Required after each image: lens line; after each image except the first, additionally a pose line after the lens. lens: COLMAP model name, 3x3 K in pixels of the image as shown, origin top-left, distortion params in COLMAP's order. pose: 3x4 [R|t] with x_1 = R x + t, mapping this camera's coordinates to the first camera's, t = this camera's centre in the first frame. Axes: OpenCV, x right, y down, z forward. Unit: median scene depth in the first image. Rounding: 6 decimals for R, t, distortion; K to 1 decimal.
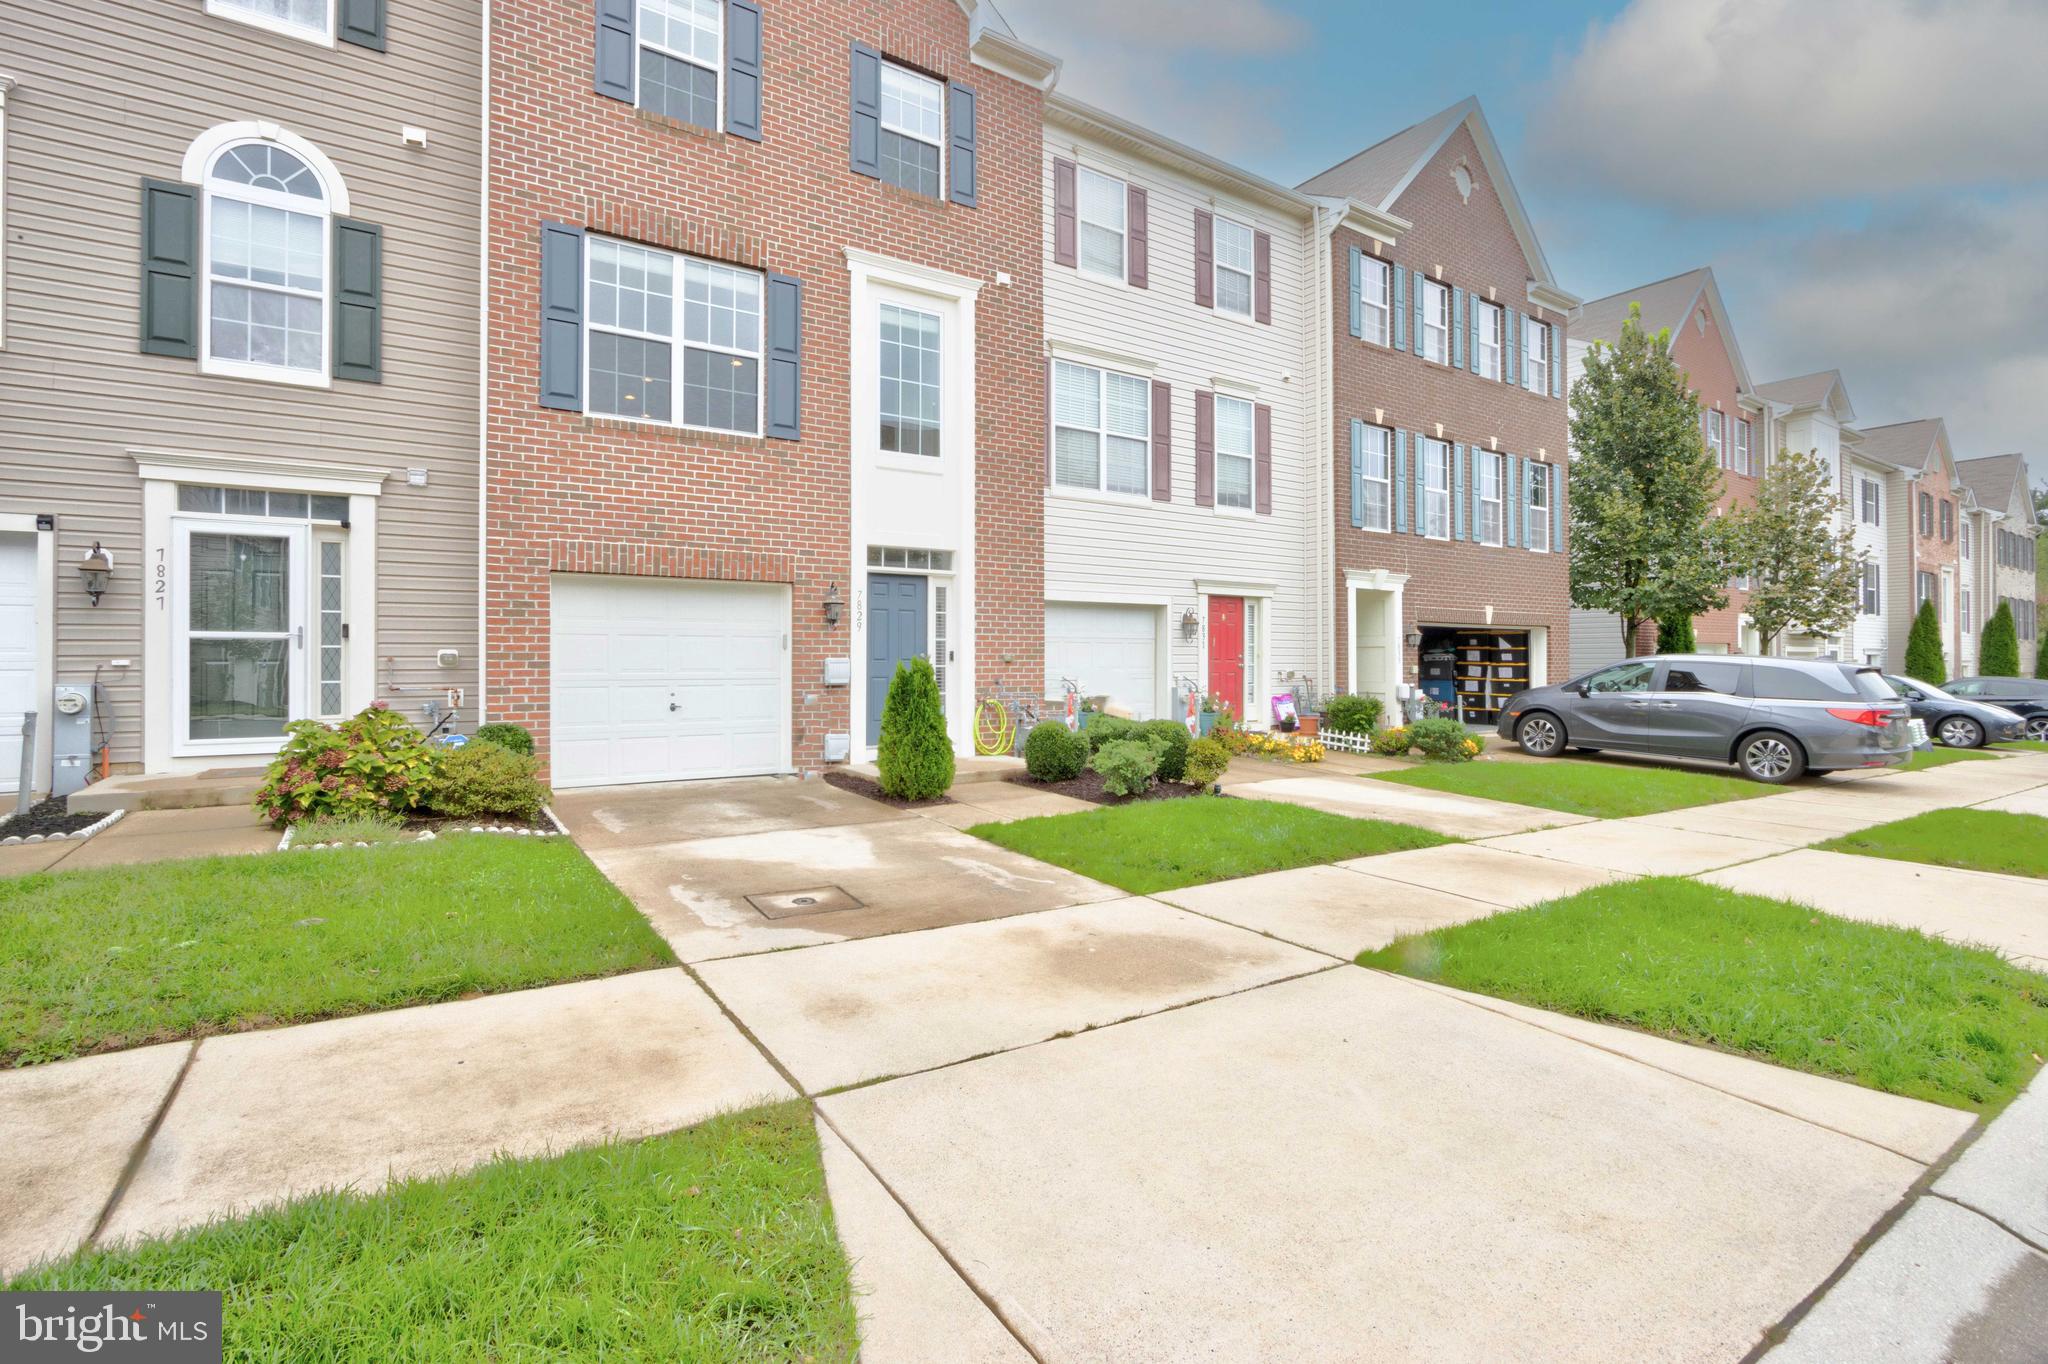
lens RADIAL K [[958.5, 0, 1018.8], [0, 958.5, 644.7], [0, 0, 1]] dist [-0.021798, 0.006526]
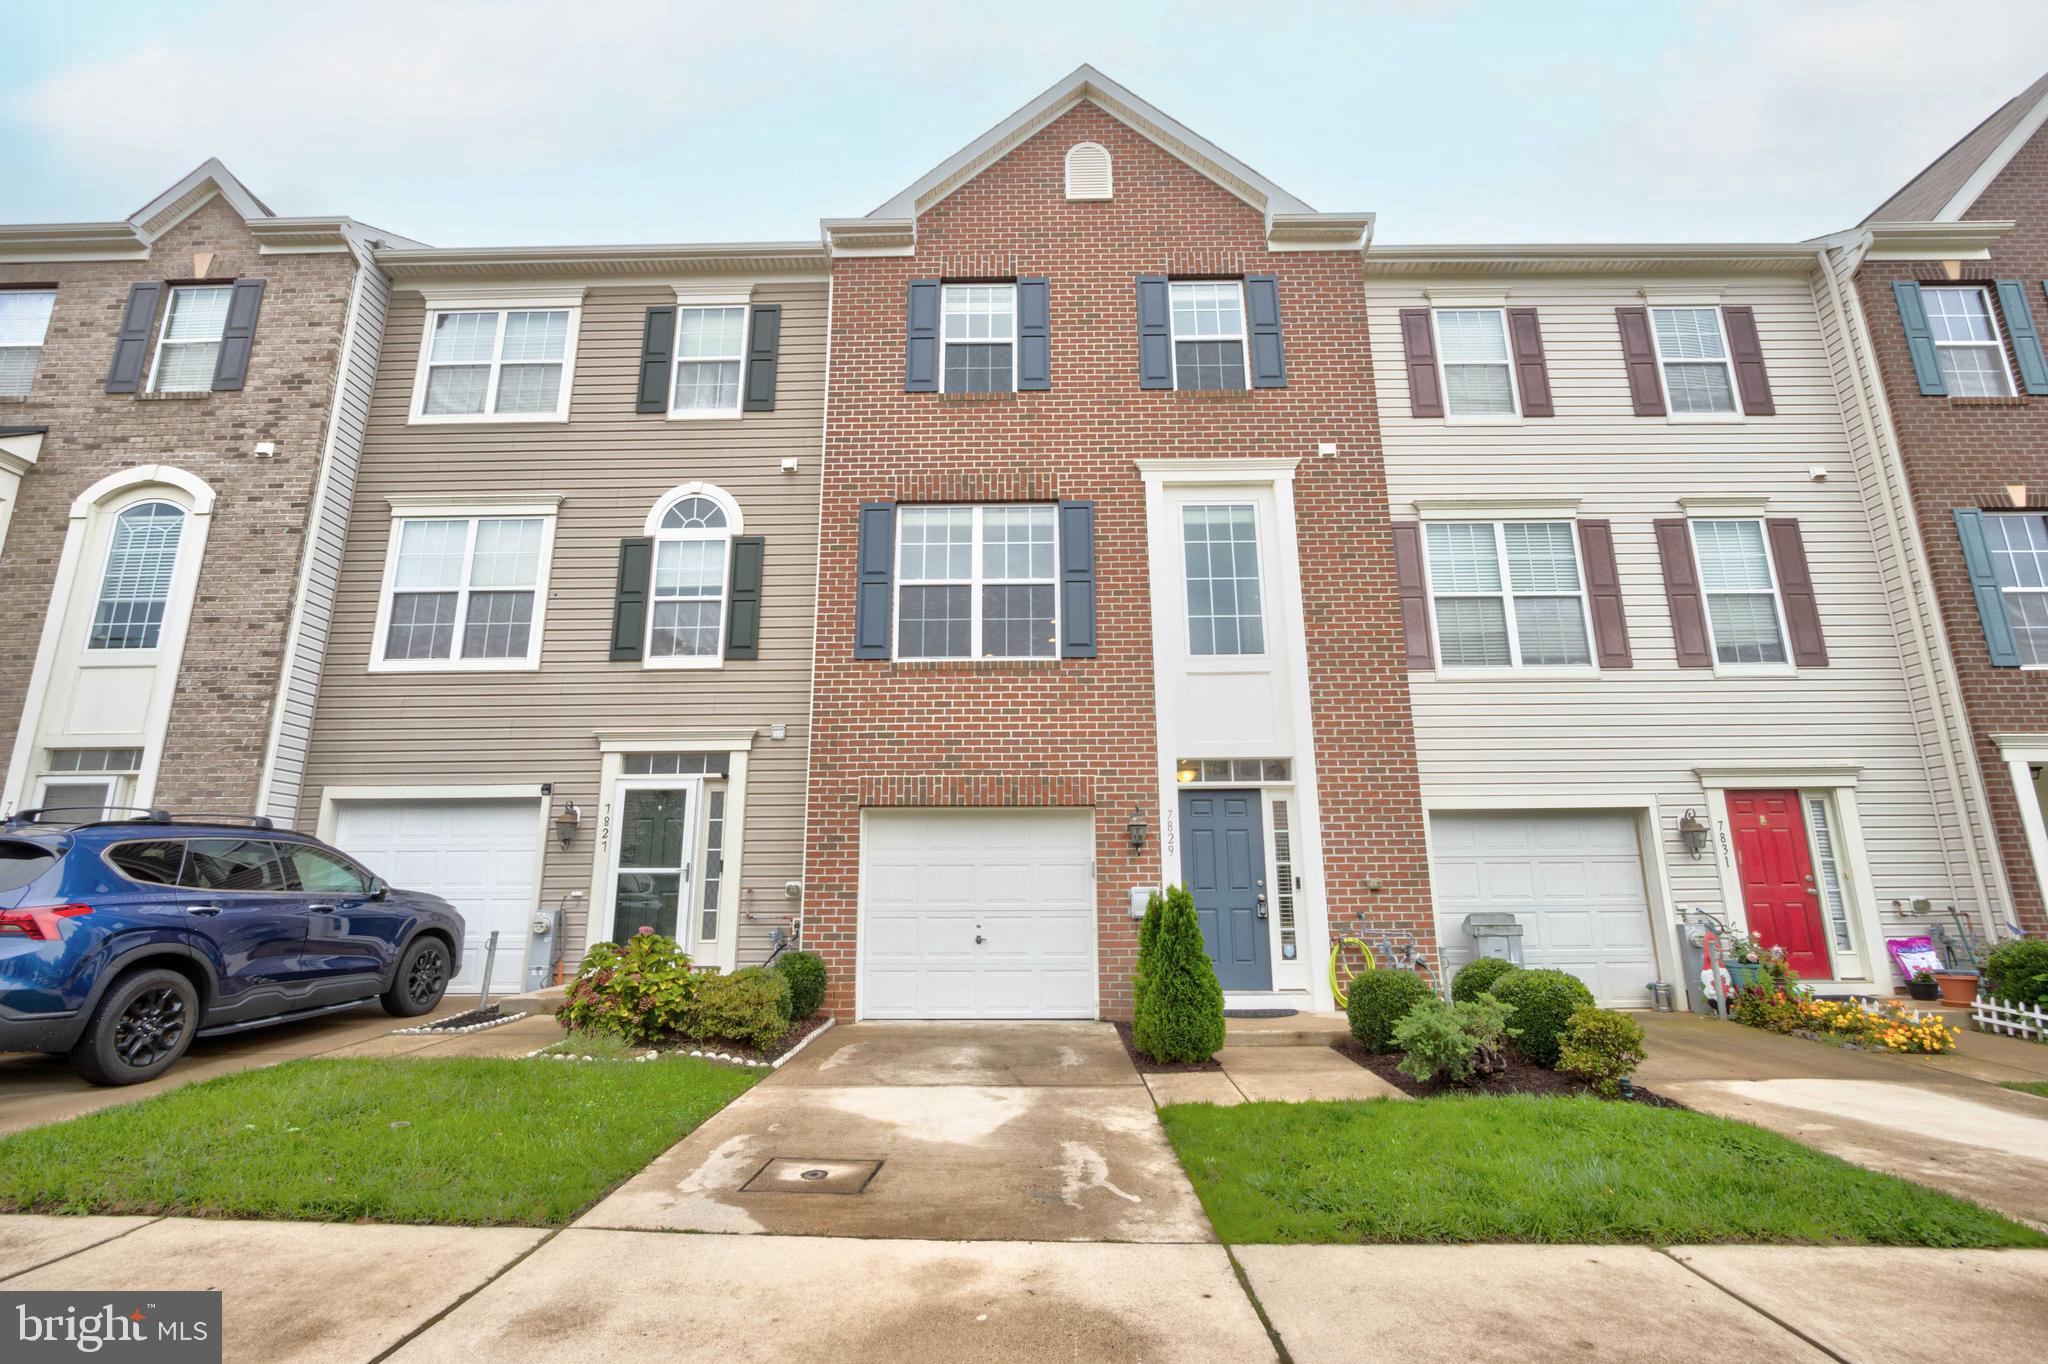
lens RADIAL K [[958.5, 0, 1018.8], [0, 958.5, 644.7], [0, 0, 1]] dist [-0.021798, 0.006526]
pose [[0.819668, -0.148653, -0.553216, 0.254671], [0.014296, 0.970750, -0.239665, 0.007139], [0.572661, 0.188537, 0.797818, 0.179545]]
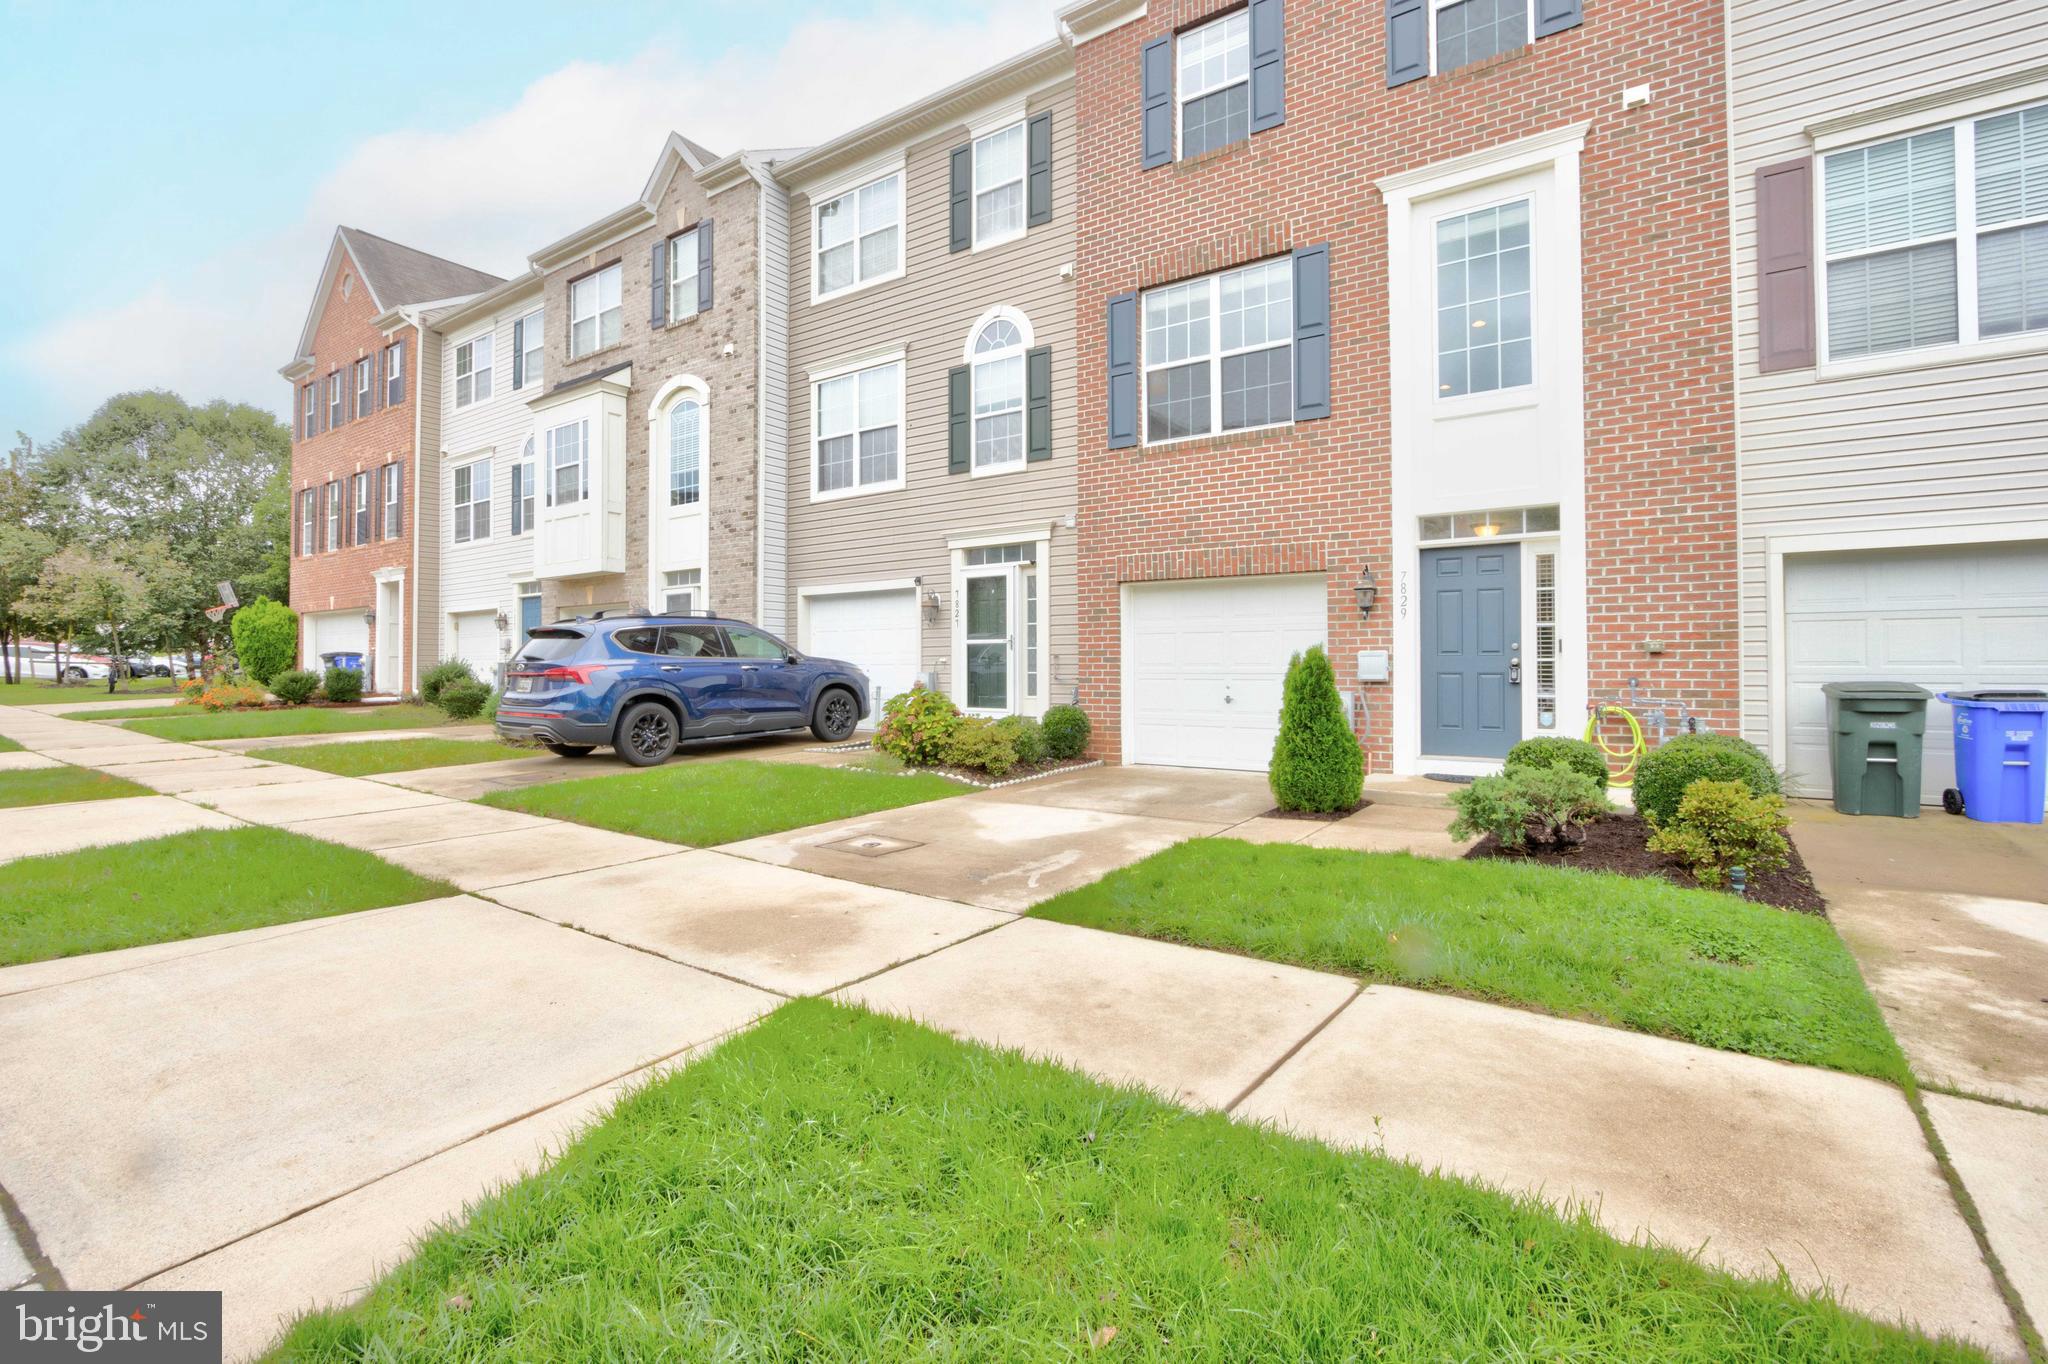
lens RADIAL K [[958.5, 0, 1018.8], [0, 958.5, 644.7], [0, 0, 1]] dist [-0.021798, 0.006526]
pose [[0.348796, -0.023870, -0.936894, 0.540788], [0.016381, 0.999678, -0.019371, 0.020952], [0.937055, -0.008591, 0.349075, 0.405645]]
